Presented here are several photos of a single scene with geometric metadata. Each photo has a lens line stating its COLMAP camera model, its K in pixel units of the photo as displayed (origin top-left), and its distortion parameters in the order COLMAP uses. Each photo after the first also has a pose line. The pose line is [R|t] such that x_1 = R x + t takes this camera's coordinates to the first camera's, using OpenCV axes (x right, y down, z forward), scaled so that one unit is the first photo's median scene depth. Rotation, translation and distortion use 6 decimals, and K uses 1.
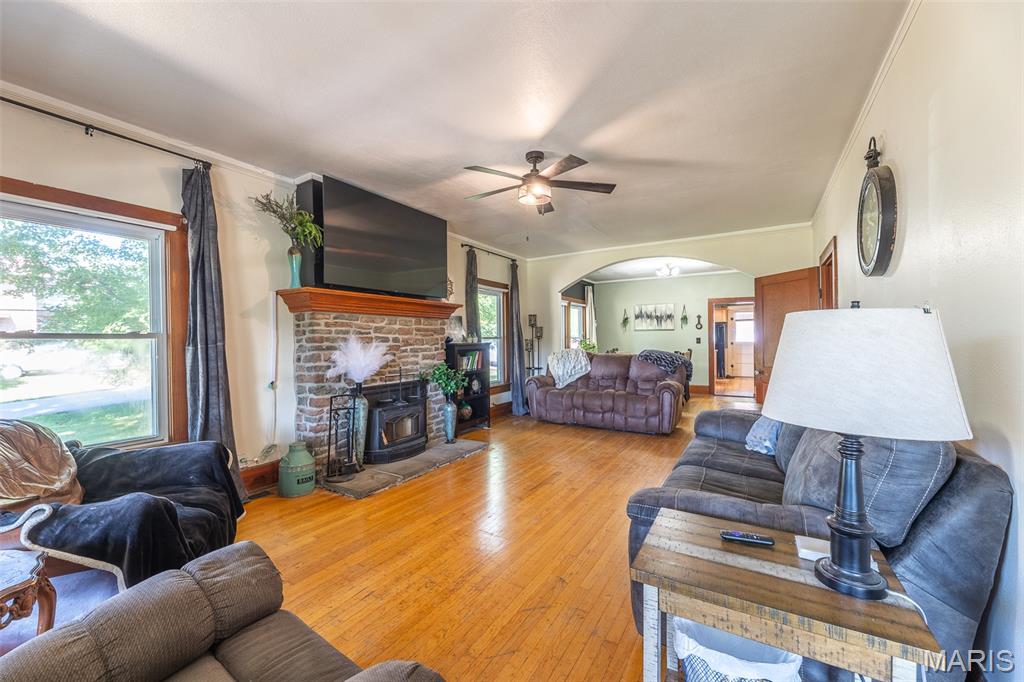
lens RADIAL K [[400.2, 0, 514.5], [0, 400.2, 337.3], [0, 0, 1]] dist [0.005400, -0.000993]
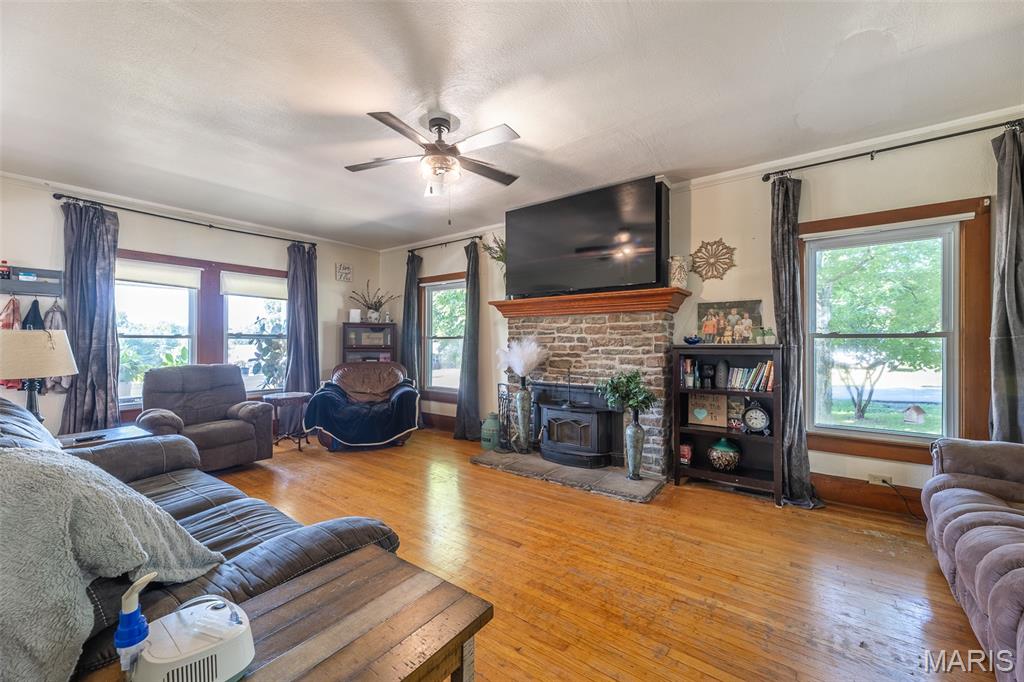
lens RADIAL K [[400.2, 0, 514.6], [0, 400.2, 346.2], [0, 0, 1]] dist [0.005400, -0.000993]
pose [[-0.087714, -0.002443, -0.996143, 0.625891], [-0.005675, 0.999982, -0.001953, 0.023150], [0.996130, 0.005482, -0.087726, 0.889356]]
